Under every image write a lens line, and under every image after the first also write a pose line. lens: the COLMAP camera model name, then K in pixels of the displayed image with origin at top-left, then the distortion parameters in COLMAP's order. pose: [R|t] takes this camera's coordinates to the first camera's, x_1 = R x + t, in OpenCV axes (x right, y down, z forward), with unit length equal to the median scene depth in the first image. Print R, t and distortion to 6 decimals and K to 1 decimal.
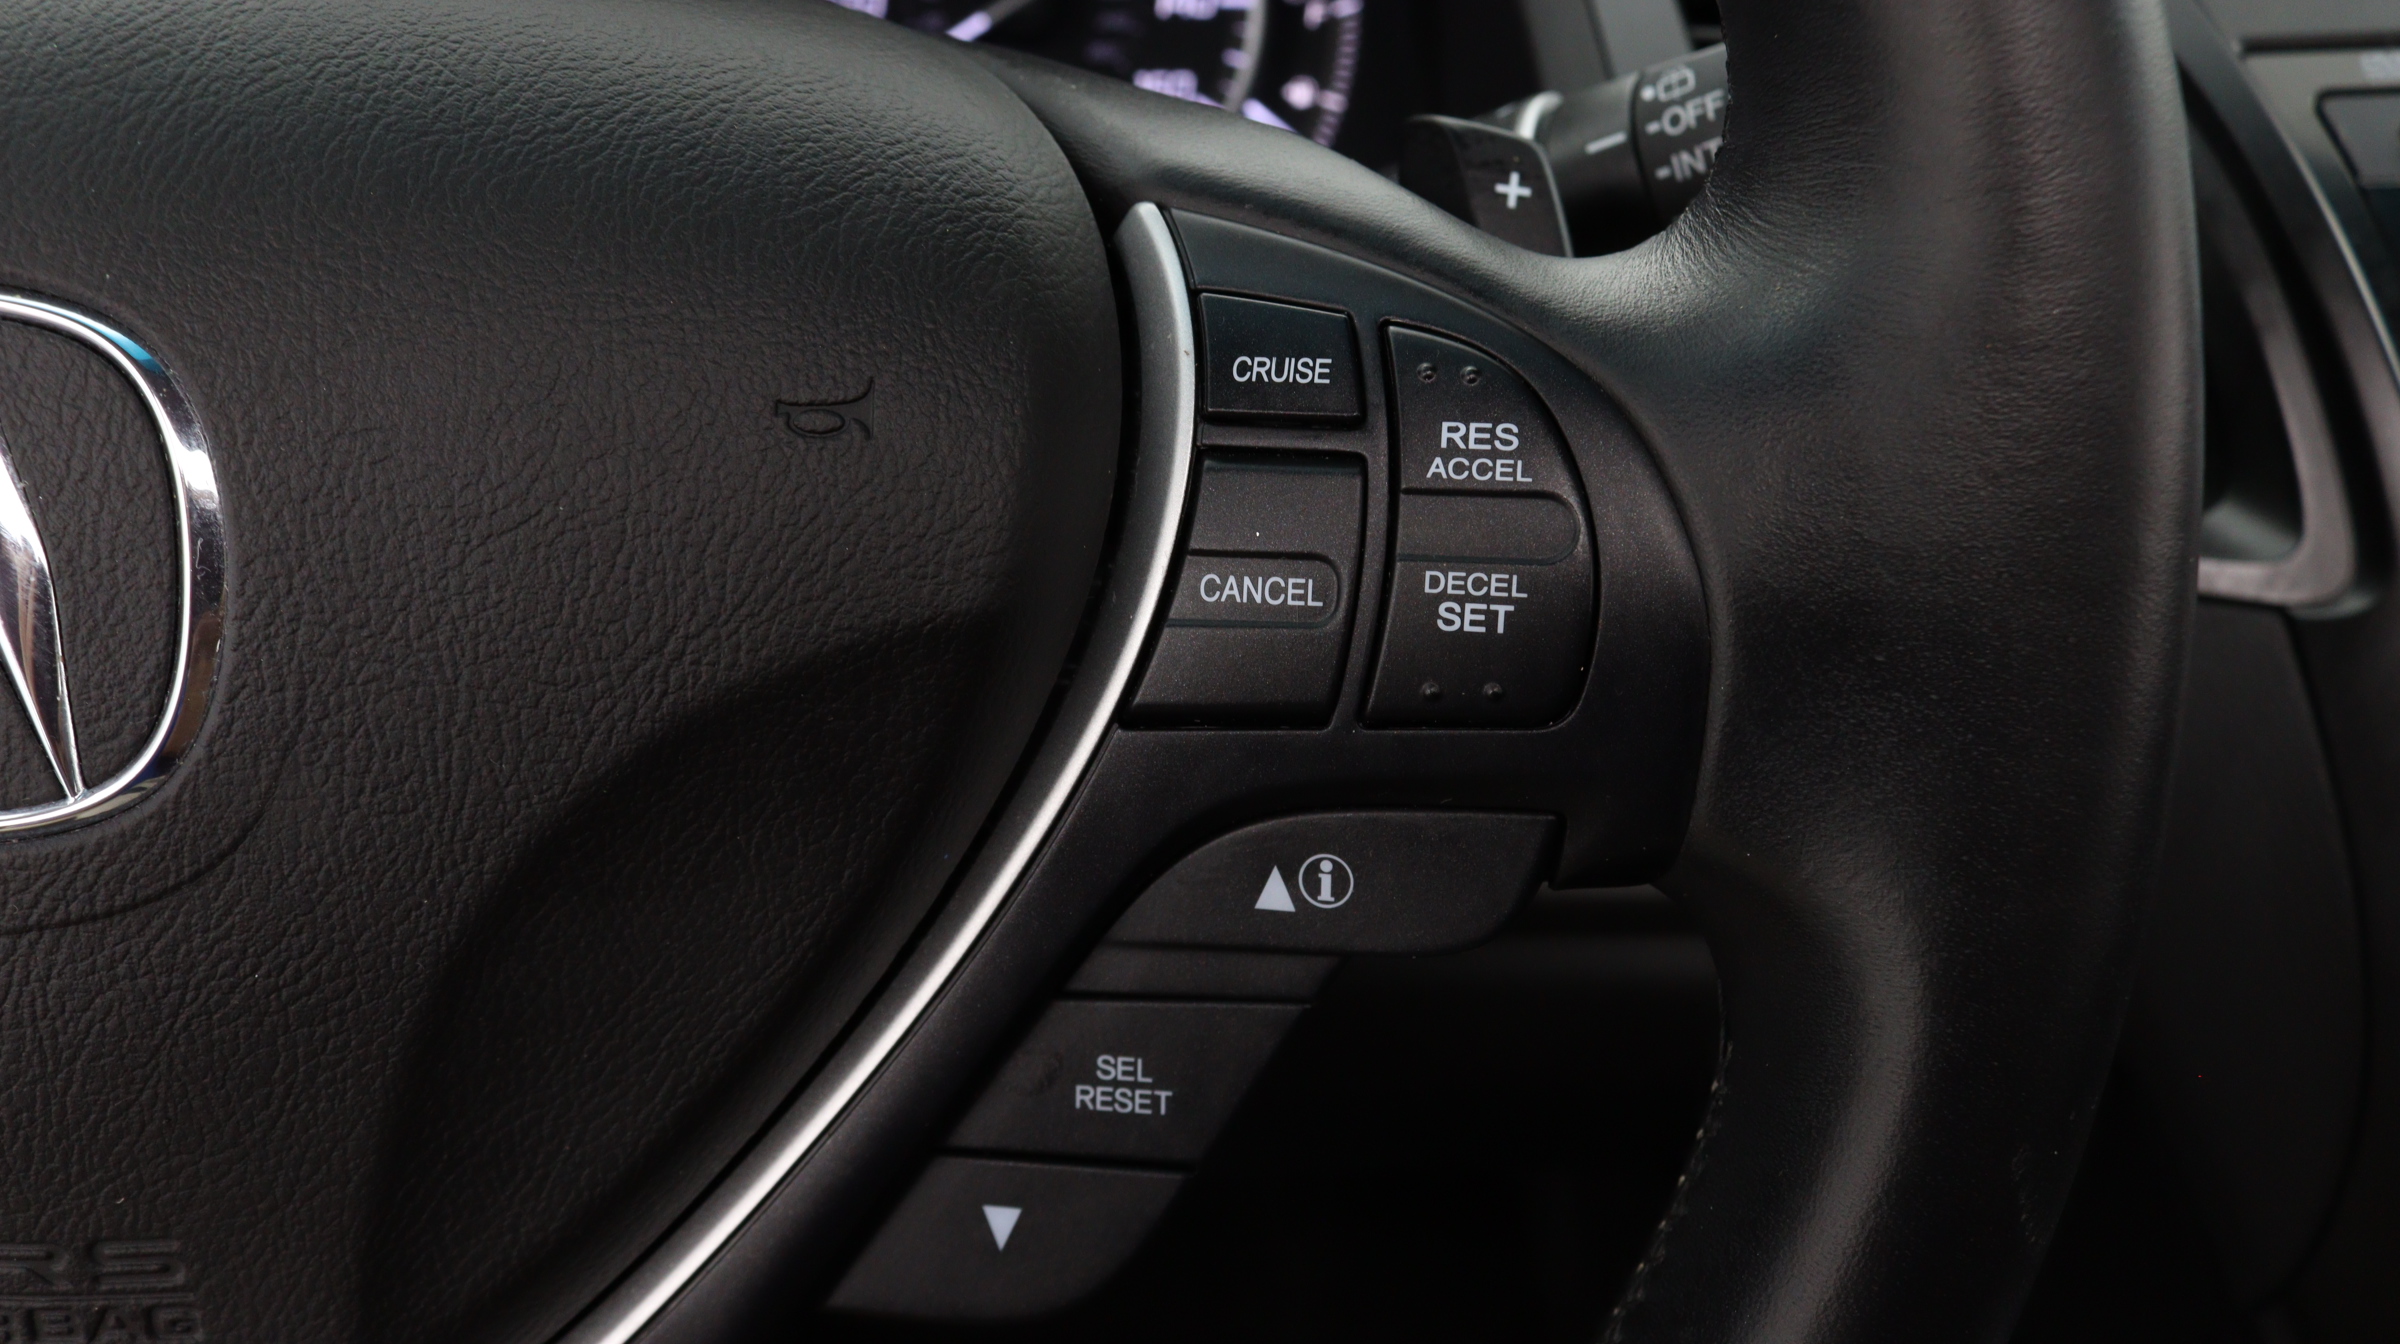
lens RADIAL K [[1944.2, 0, 1200.7], [0, 1944.2, 678.8], [0, 0, 1]] dist [-0.015079, 0.020136]
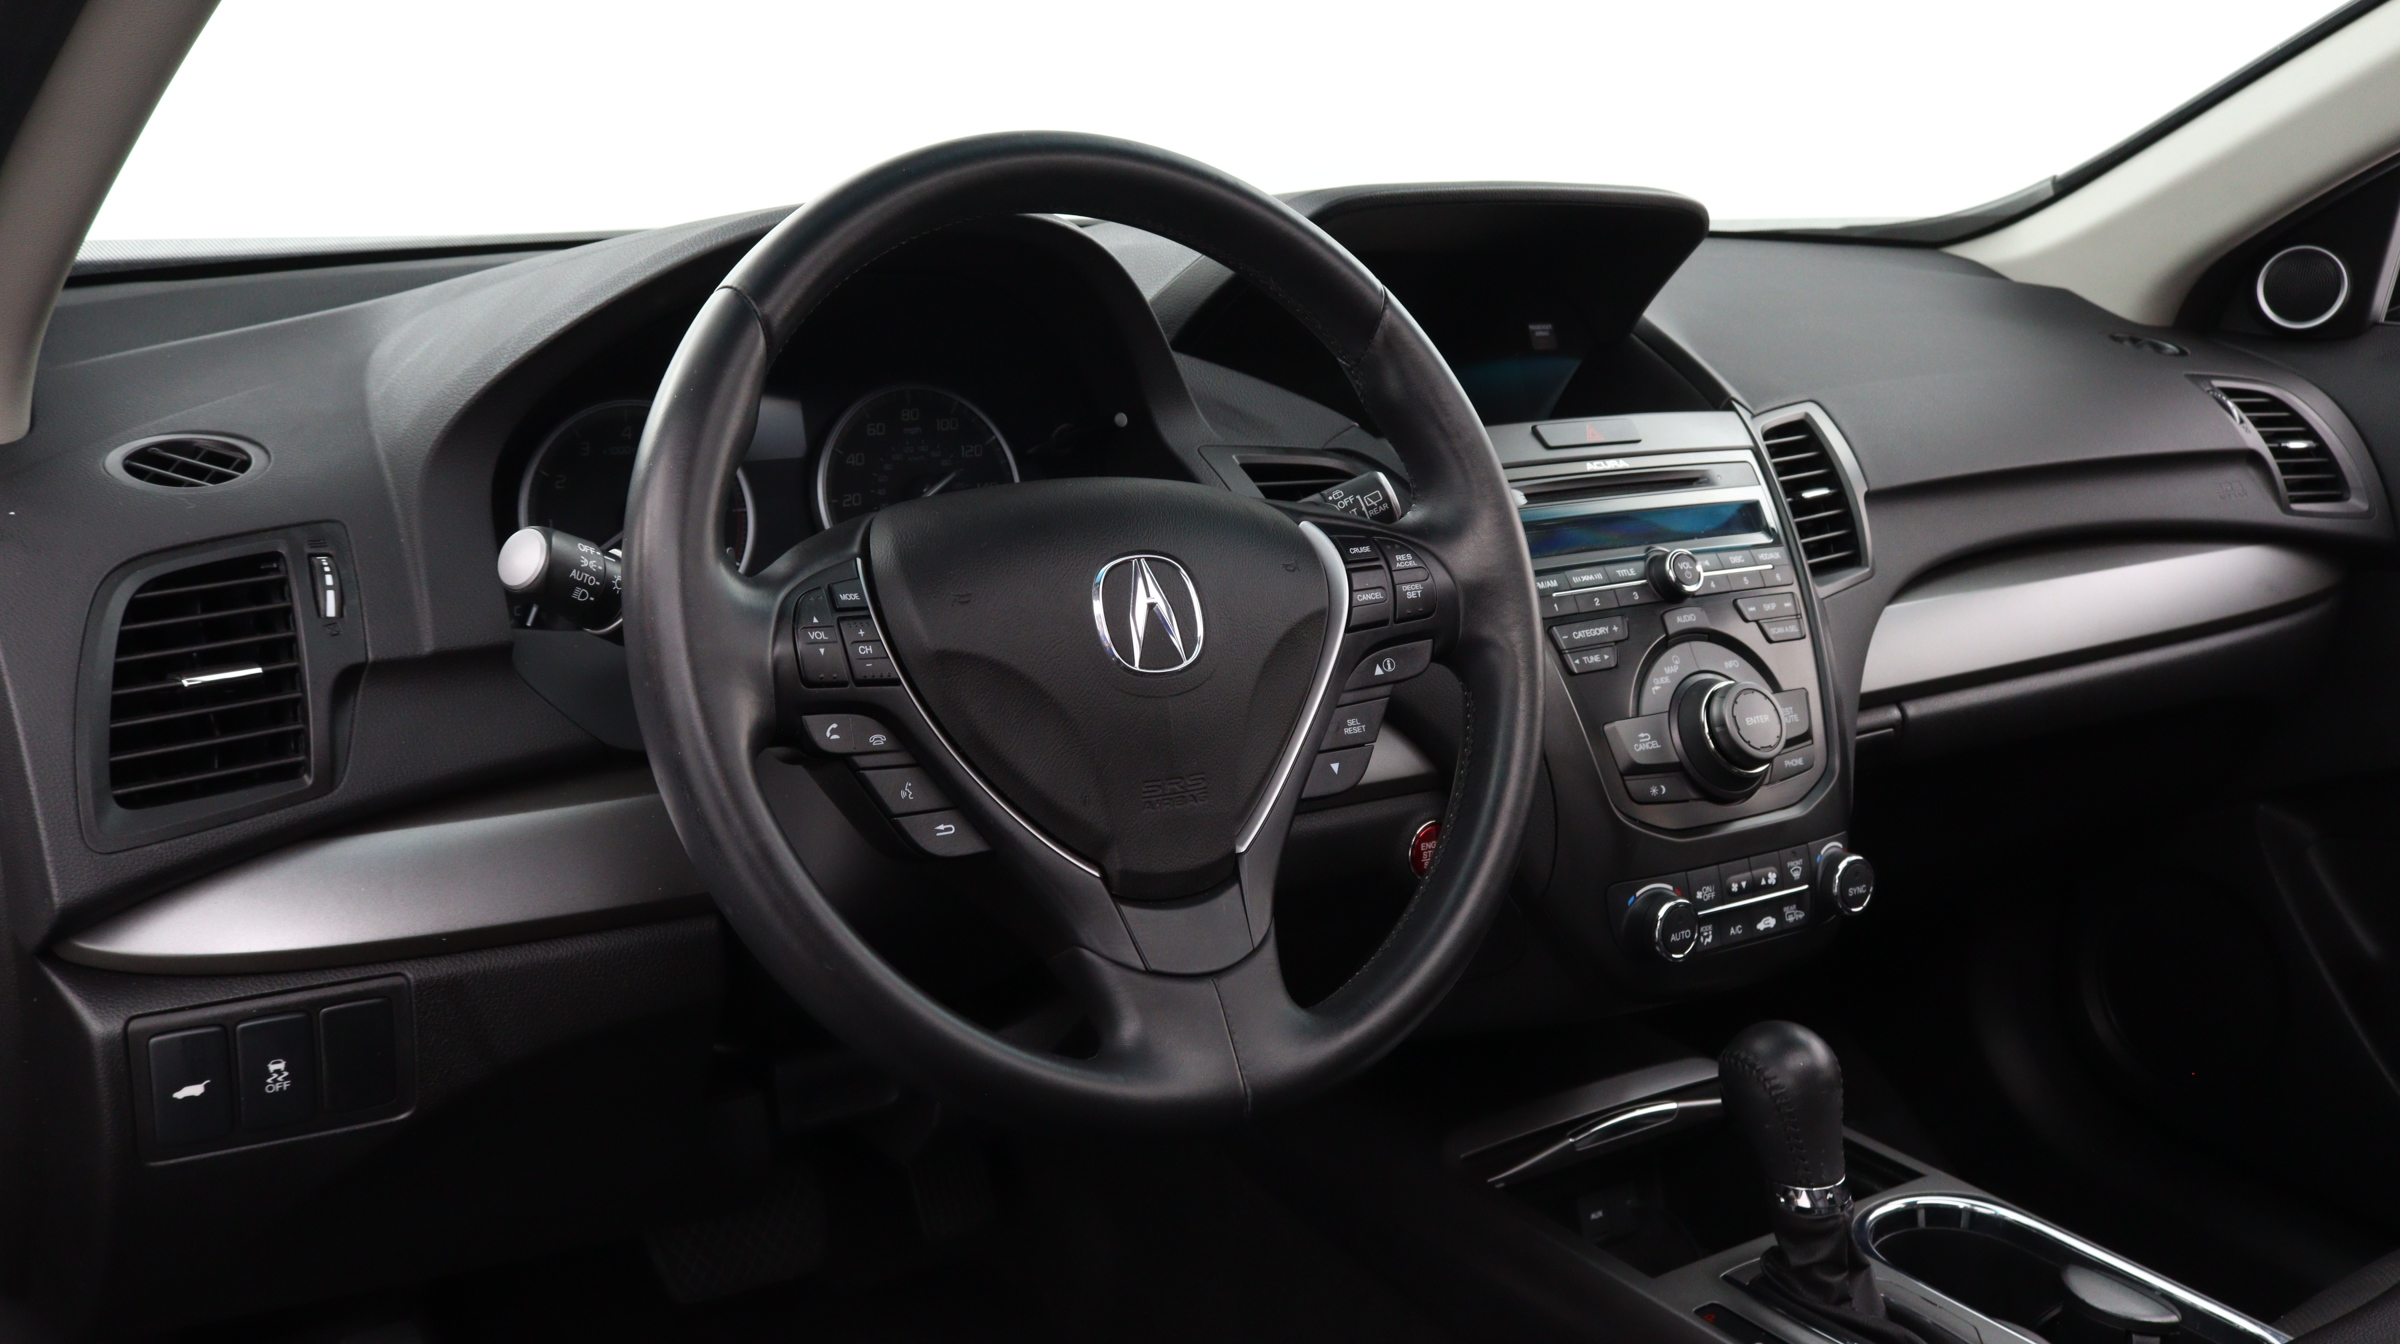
lens RADIAL K [[2293.1, 0, 1177.3], [0, 2293.1, 679.3], [0, 0, 1]] dist [0.009124, 0.000000]
pose [[0.833102, -0.124557, 0.538912, -3.162239], [0.260019, 0.948138, -0.182821, 0.970822], [-0.488192, 0.292436, 0.822284, -3.023343]]
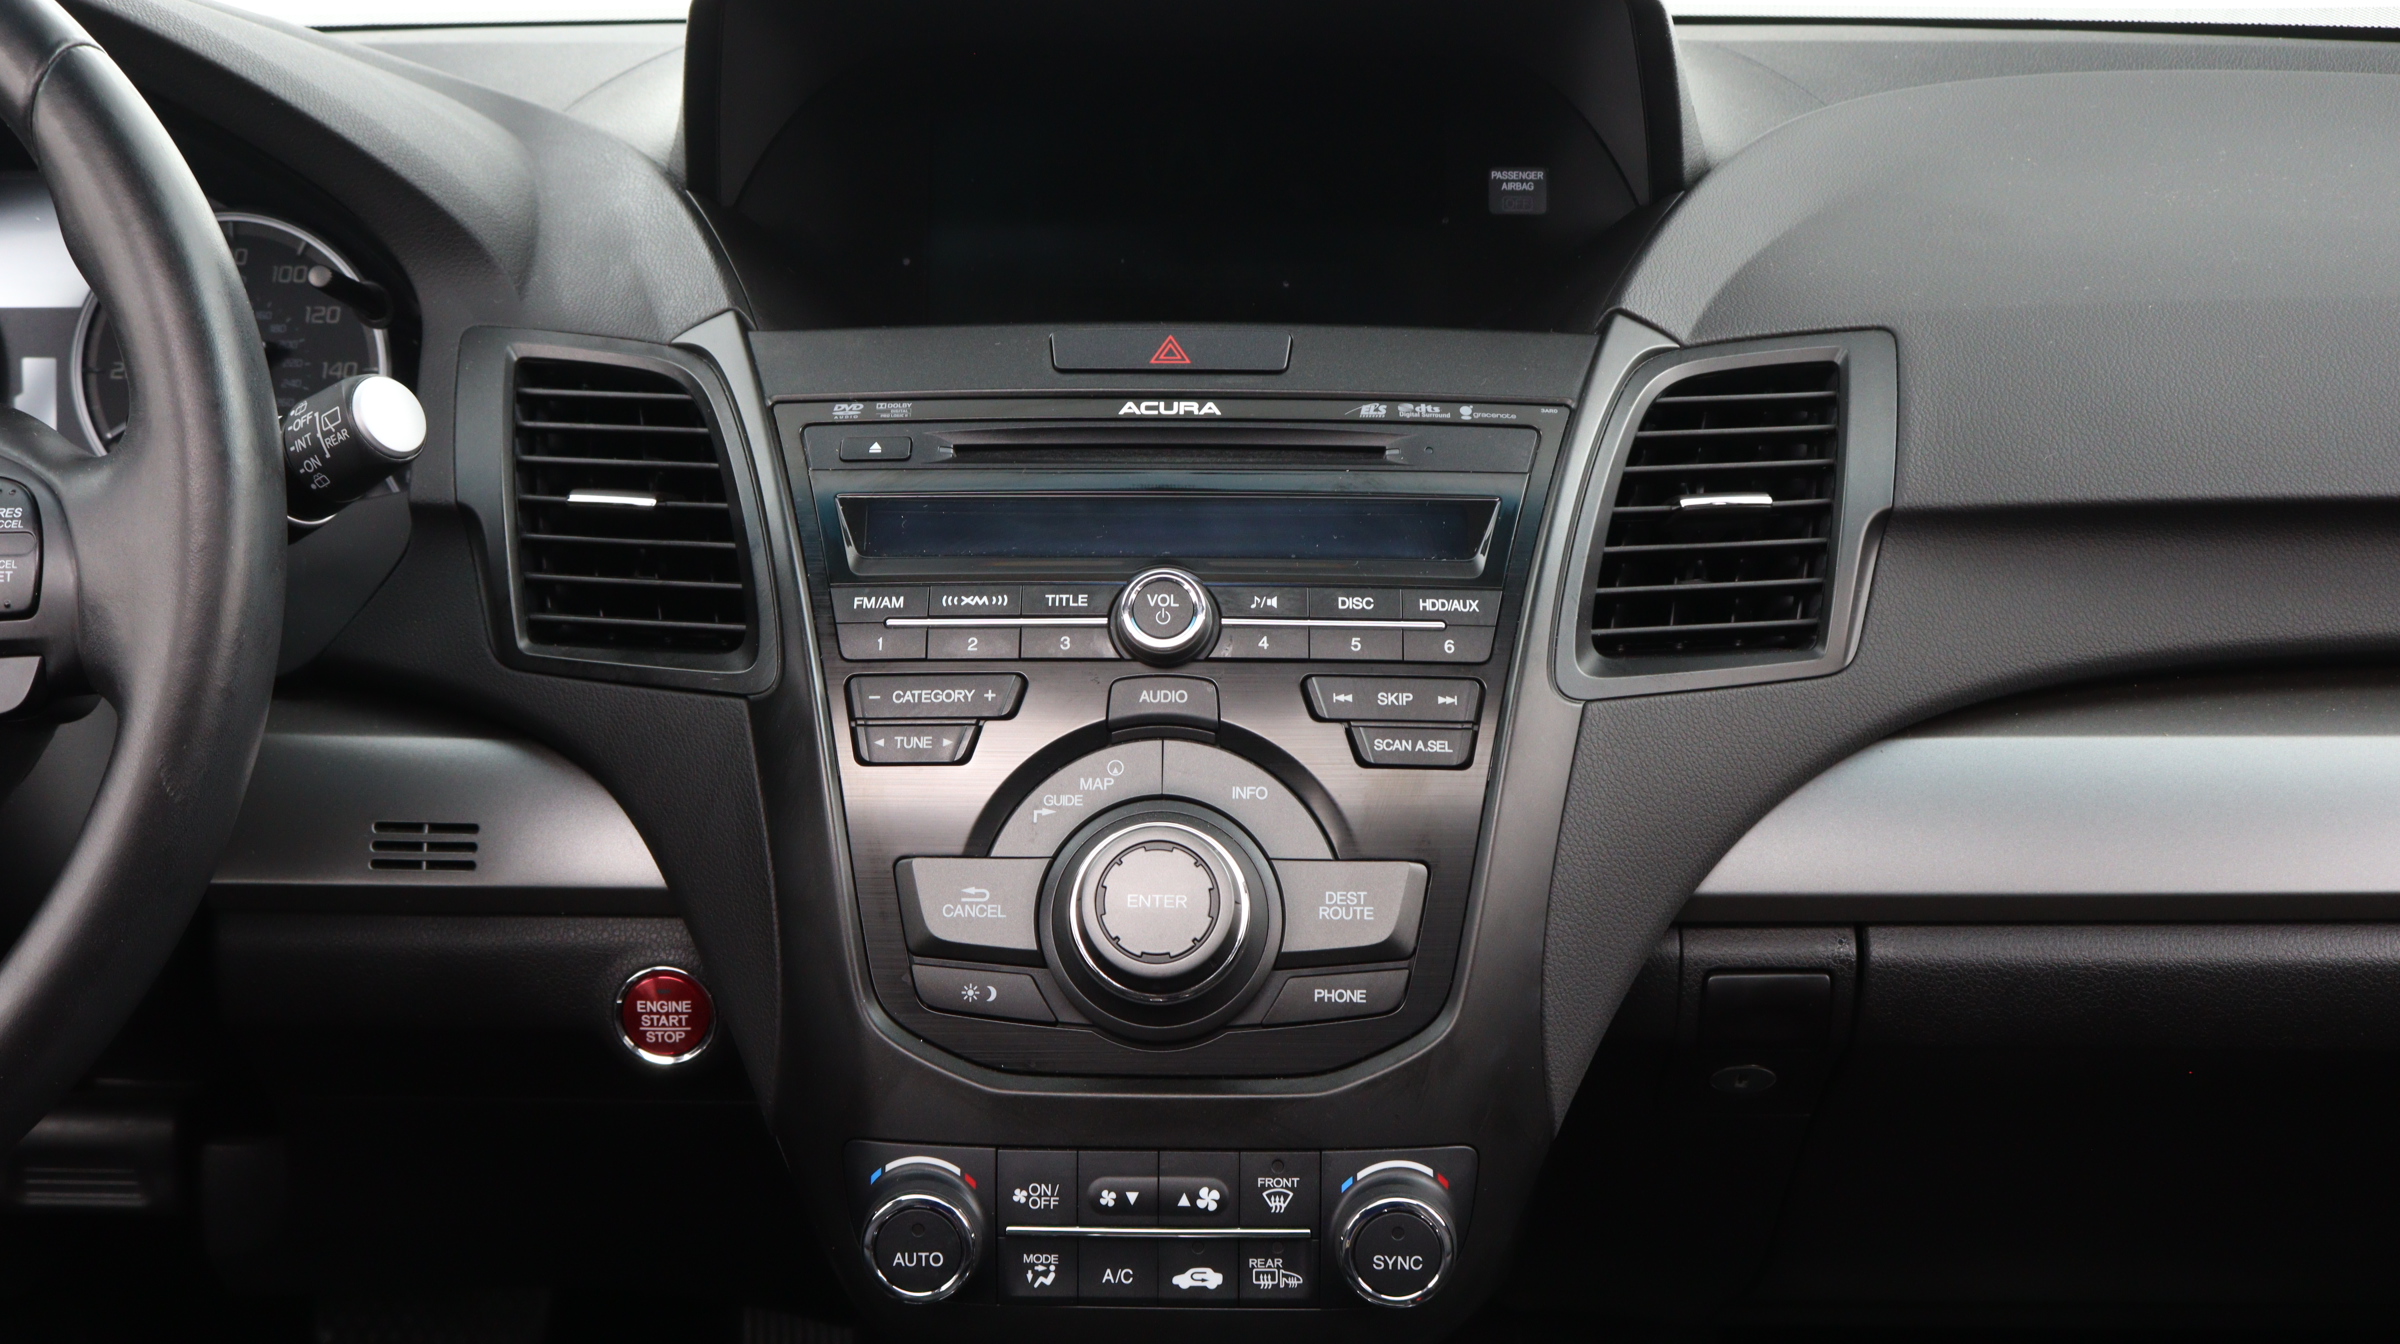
lens RADIAL K [[2662.4, 0, 1204.6], [0, 2662.4, 677.1], [0, 0, 1]] dist [0.020706, 0.000000]
pose [[0.999311, -0.001419, -0.037094, 1.886717], [-0.007458, 0.971221, -0.238062, 0.947917], [0.036364, 0.238174, 0.970541, -2.440131]]
